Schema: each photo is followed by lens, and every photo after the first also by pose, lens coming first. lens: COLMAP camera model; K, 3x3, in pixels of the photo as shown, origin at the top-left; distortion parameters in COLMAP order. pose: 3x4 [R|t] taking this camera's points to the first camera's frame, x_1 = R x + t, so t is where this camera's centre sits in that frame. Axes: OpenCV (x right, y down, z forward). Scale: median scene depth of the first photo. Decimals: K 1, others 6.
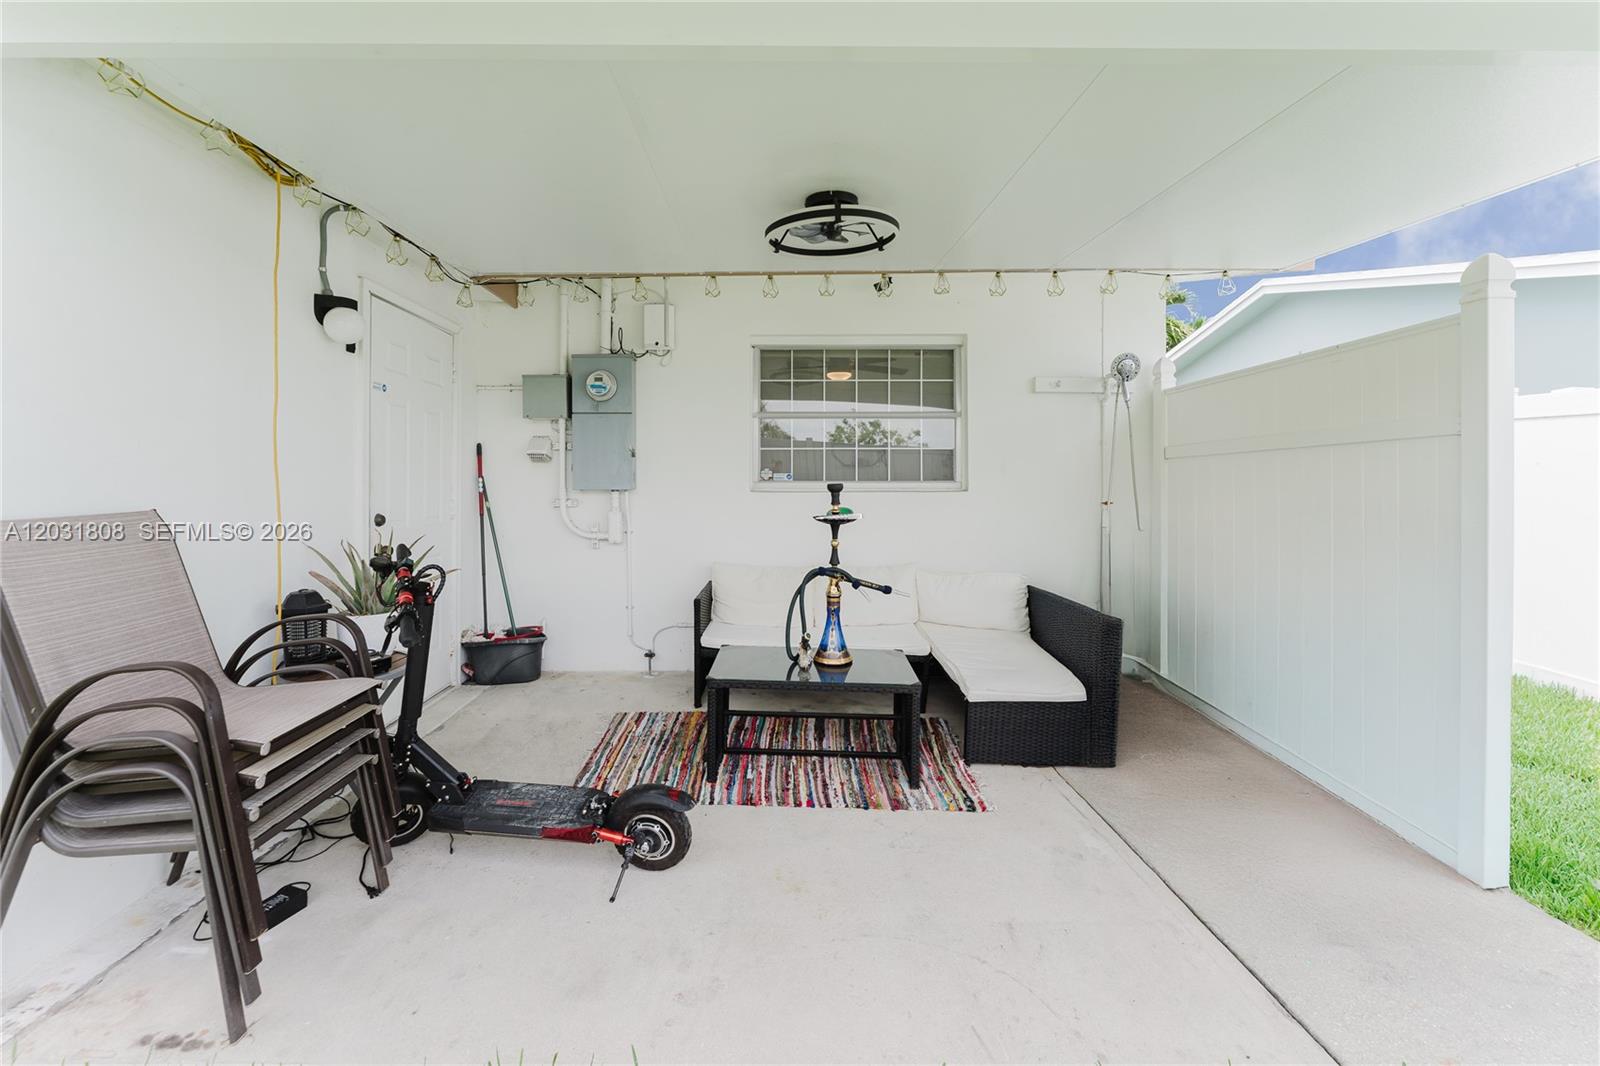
lens RADIAL K [[665.1, 0, 777.3], [0, 665.1, 477.3], [0, 0, 1]] dist [-0.000621, -0.000086]
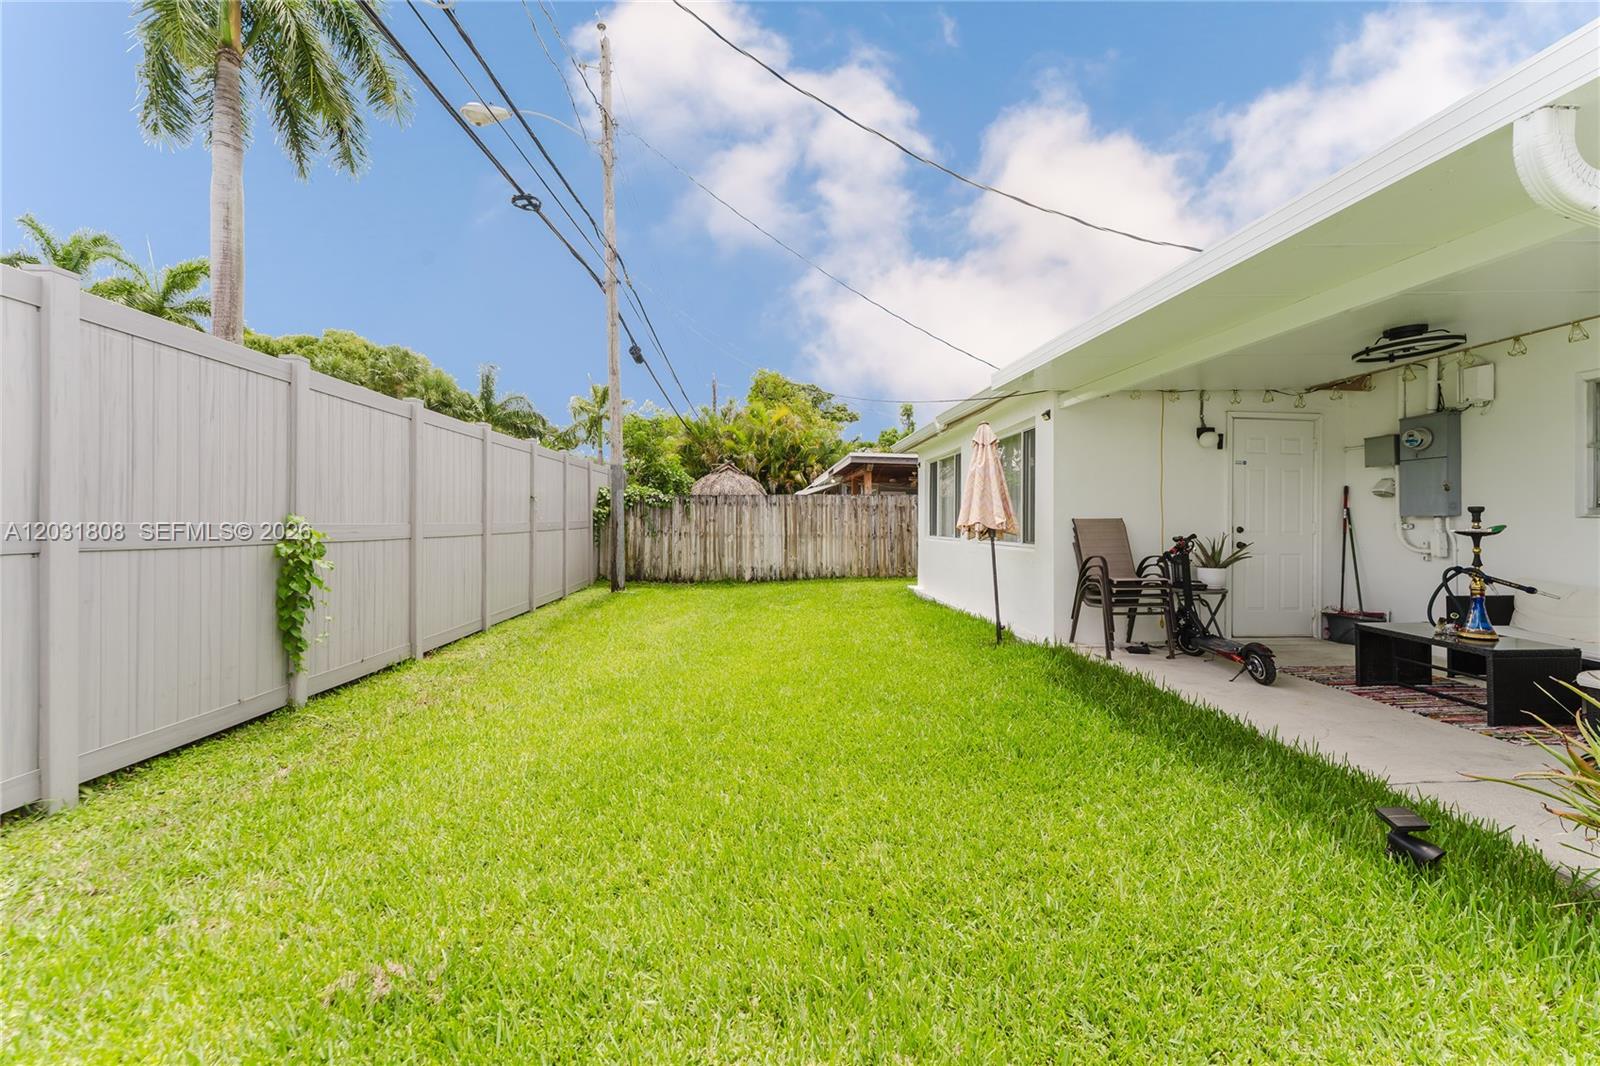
lens RADIAL K [[640.0, 0, 797.1], [0, 640.0, 520.0], [0, 0, 1]] dist [-0.003470, -0.000249]
pose [[0.061981, 0.000091, -0.998077, 1.280100], [-0.002072, 0.999998, -0.000037, 0.039362], [0.998075, 0.002070, 0.061981, -0.458848]]
